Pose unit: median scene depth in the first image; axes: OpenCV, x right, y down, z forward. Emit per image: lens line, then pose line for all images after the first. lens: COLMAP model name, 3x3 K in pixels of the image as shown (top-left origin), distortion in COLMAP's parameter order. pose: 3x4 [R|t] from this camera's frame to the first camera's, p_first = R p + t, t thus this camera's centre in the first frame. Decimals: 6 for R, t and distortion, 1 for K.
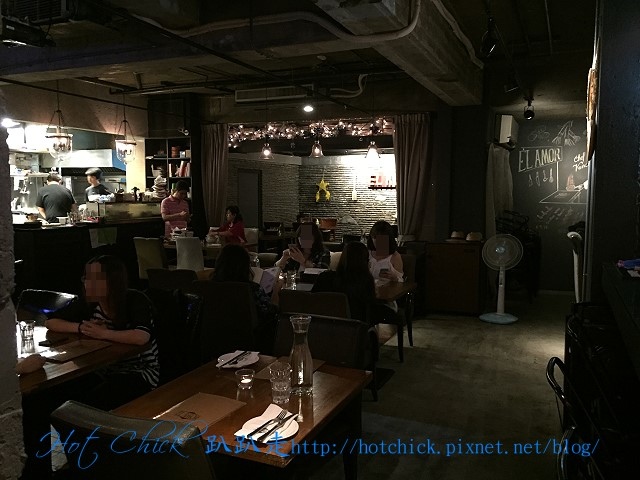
lens RADIAL K [[544.6, 0, 320.0], [0, 544.6, 240.0], [0, 0, 1]] dist [0.058419, -0.000453]
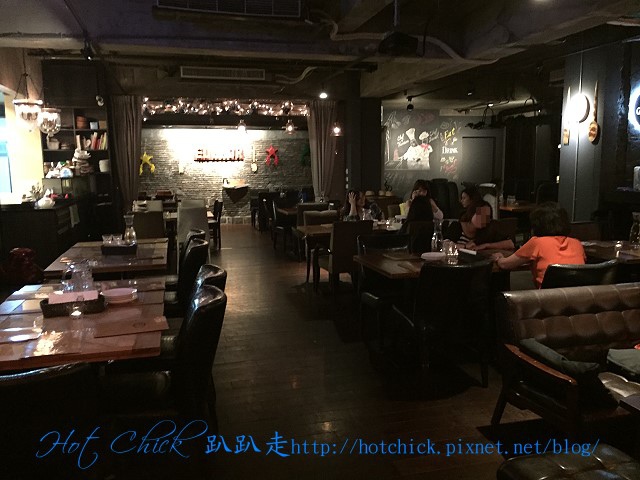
lens RADIAL K [[544.6, 0, 320.0], [0, 544.6, 240.0], [0, 0, 1]] dist [0.058419, -0.000453]
pose [[0.773689, -0.102193, 0.625269, -0.565233], [0.073194, 0.994715, 0.072007, -0.000384], [-0.629323, -0.009945, 0.777080, 0.015971]]
